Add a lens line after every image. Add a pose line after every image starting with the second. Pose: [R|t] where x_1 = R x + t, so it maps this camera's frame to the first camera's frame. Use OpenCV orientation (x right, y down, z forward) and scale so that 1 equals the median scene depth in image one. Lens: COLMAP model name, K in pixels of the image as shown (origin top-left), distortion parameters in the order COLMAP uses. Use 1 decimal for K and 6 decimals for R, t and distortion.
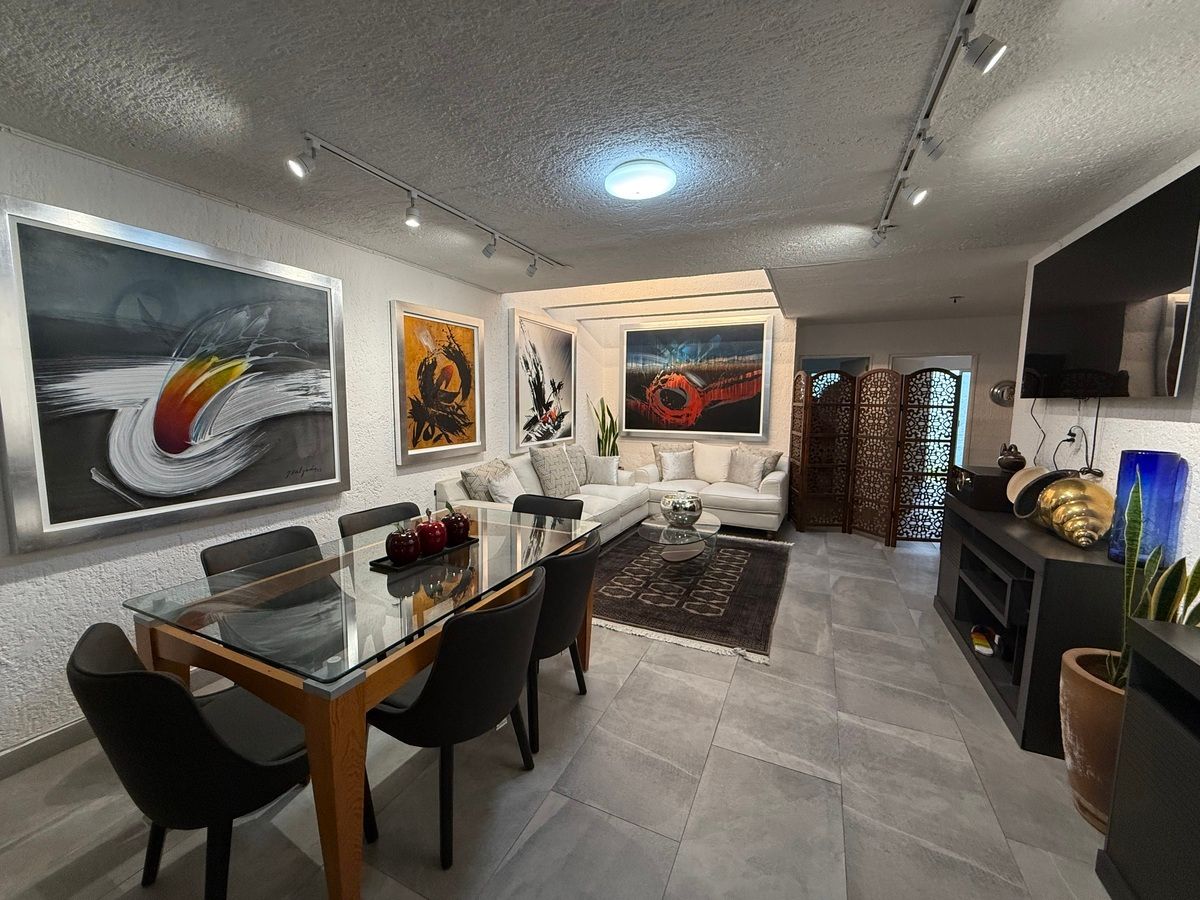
lens RADIAL K [[480.0, 0, 597.1], [0, 480.0, 448.5], [0, 0, 1]] dist [-0.001447, -0.000146]
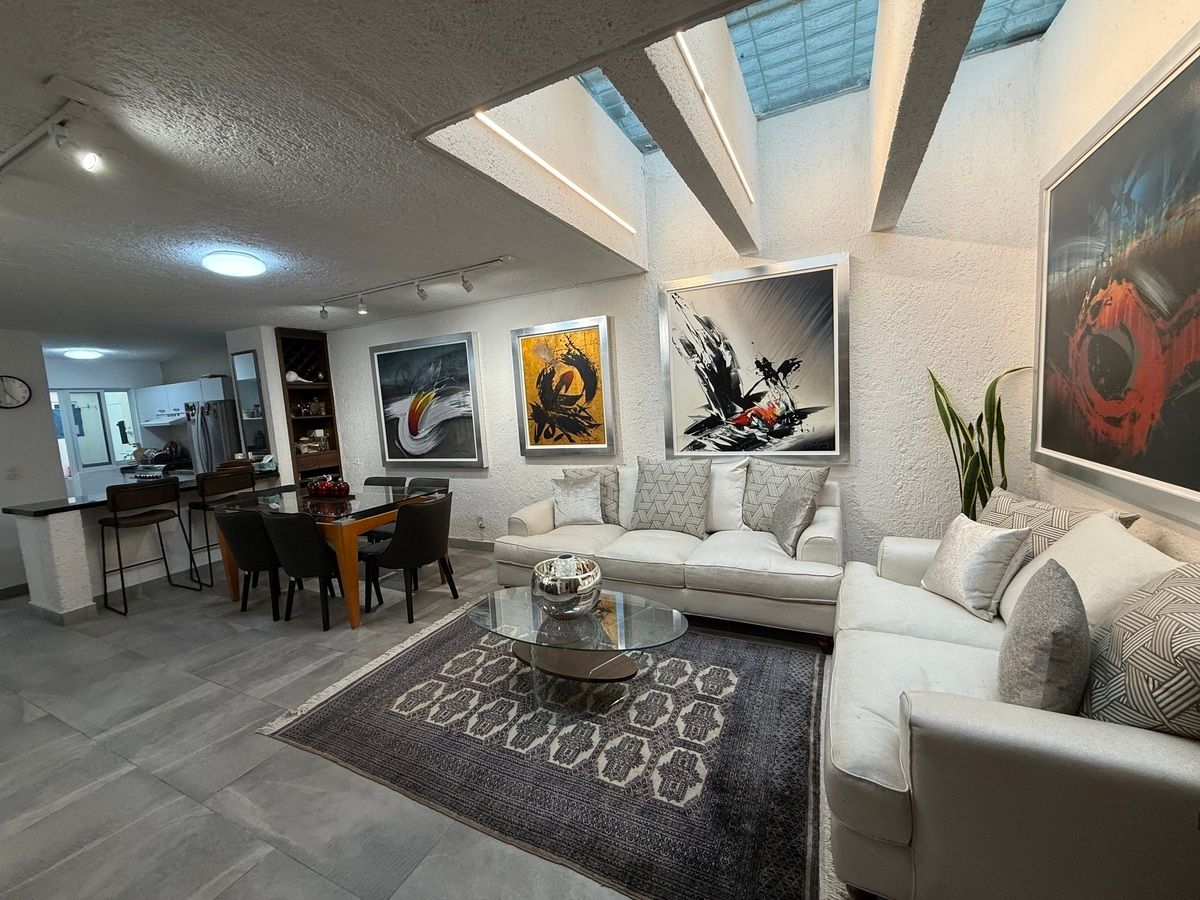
lens RADIAL K [[480.0, 0, 597.1], [0, 480.0, 448.5], [0, 0, 1]] dist [-0.001447, -0.000146]
pose [[-0.027052, 0.090972, -0.995486, 0.752804], [-0.042371, 0.994851, 0.092066, -0.098073], [0.998736, 0.044671, -0.023058, 1.057263]]
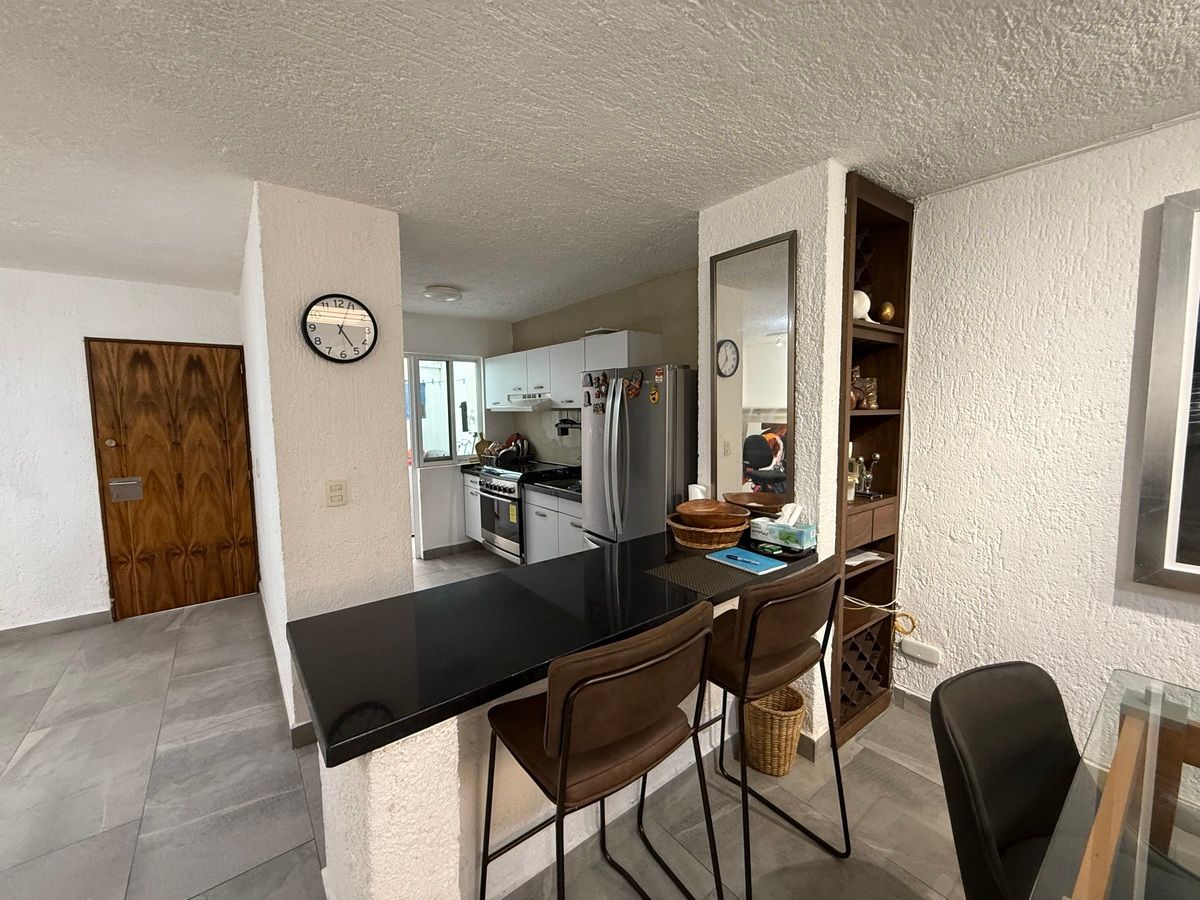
lens RADIAL K [[487.8, 0, 600.0], [0, 487.8, 450.0], [0, 0, 1]] dist [-0.001928, -0.000355]
pose [[-0.461760, 0.073209, -0.883979, 0.045415], [-0.084356, 0.988447, 0.125926, -0.028727], [0.882985, 0.132717, -0.450250, 0.197387]]
